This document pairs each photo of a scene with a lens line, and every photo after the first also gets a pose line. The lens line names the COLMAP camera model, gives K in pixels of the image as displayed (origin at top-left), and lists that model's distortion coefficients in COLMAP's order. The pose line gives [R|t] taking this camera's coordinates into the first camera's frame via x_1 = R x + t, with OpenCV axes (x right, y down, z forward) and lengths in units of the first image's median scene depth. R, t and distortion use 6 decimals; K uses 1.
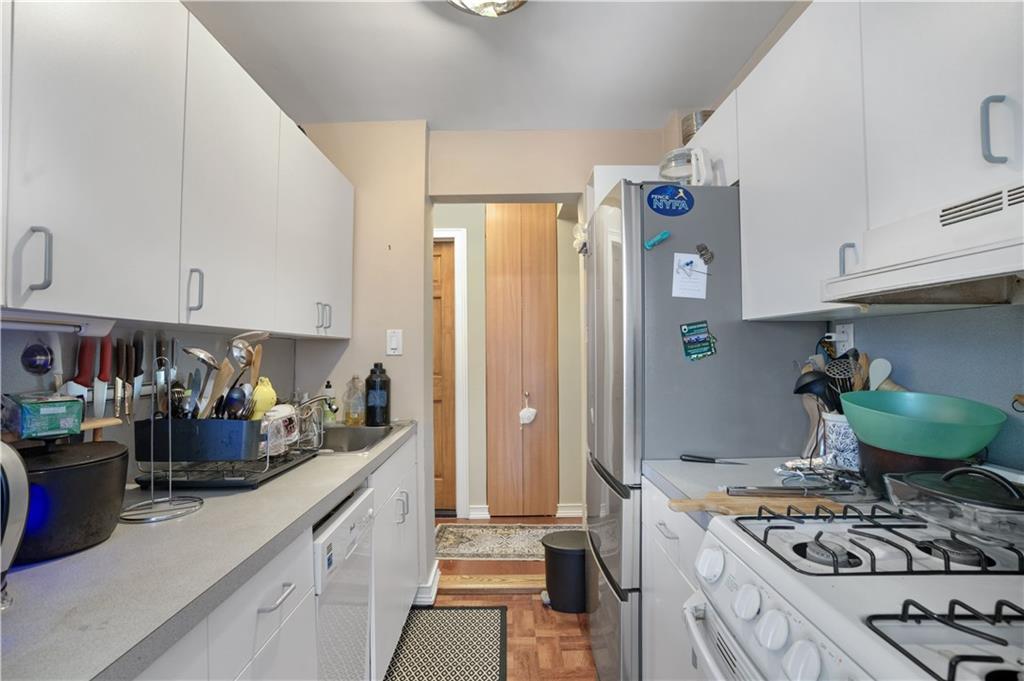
lens RADIAL K [[483.5, 0, 512.0], [0, 483.5, 340.5], [0, 0, 1]] dist [-0.030536, 0.000370]
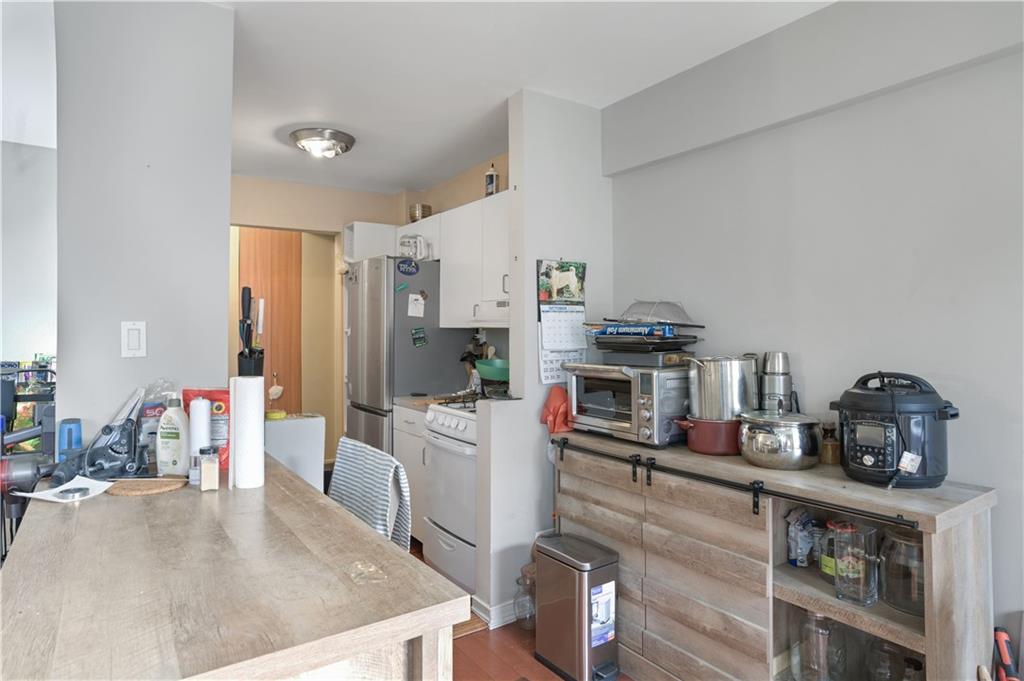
lens RADIAL K [[483.5, 0, 512.0], [0, 483.5, 340.5], [0, 0, 1]] dist [-0.030536, 0.000370]
pose [[0.826683, 0.001336, 0.562666, -0.446378], [-0.019070, 0.999489, 0.025645, -0.046891], [-0.562344, -0.031930, 0.826287, -0.921720]]
